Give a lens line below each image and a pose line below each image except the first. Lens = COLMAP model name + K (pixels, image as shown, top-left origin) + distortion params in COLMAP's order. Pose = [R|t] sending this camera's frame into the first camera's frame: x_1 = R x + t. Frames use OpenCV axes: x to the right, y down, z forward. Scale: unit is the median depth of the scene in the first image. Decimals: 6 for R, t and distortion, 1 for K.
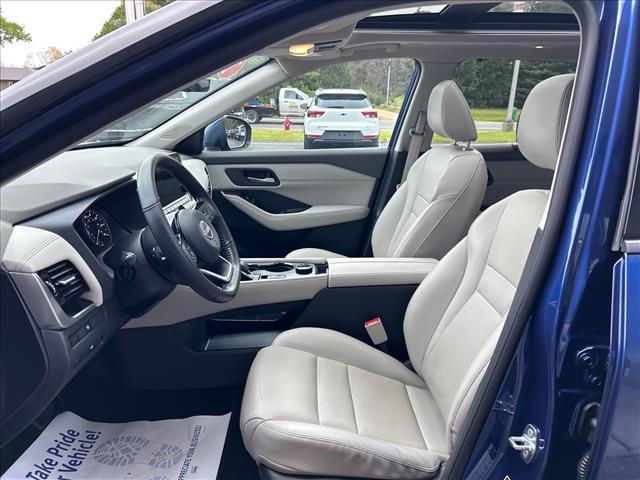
lens RADIAL K [[474.3, 0, 318.6], [0, 474.3, 240.9], [0, 0, 1]] dist [0.022308, -0.026769]
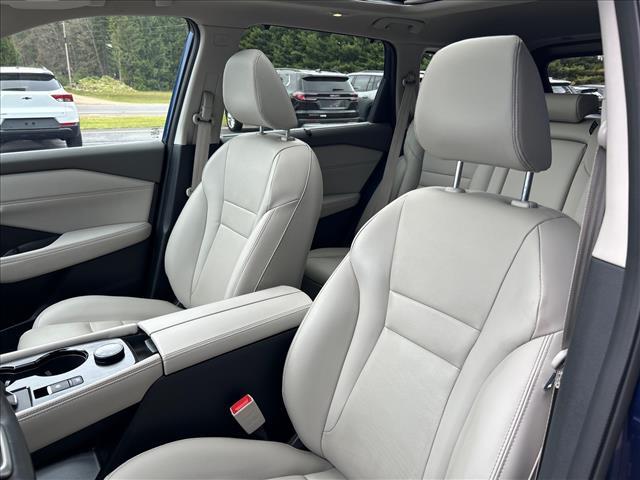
lens RADIAL K [[474.3, 0, 321.4], [0, 474.3, 240.8], [0, 0, 1]] dist [0.022308, -0.026769]
pose [[0.824200, -0.173816, 0.538965, -0.077386], [0.155962, 0.984596, 0.079030, -0.062111], [-0.544400, 0.018921, 0.838613, 0.242846]]
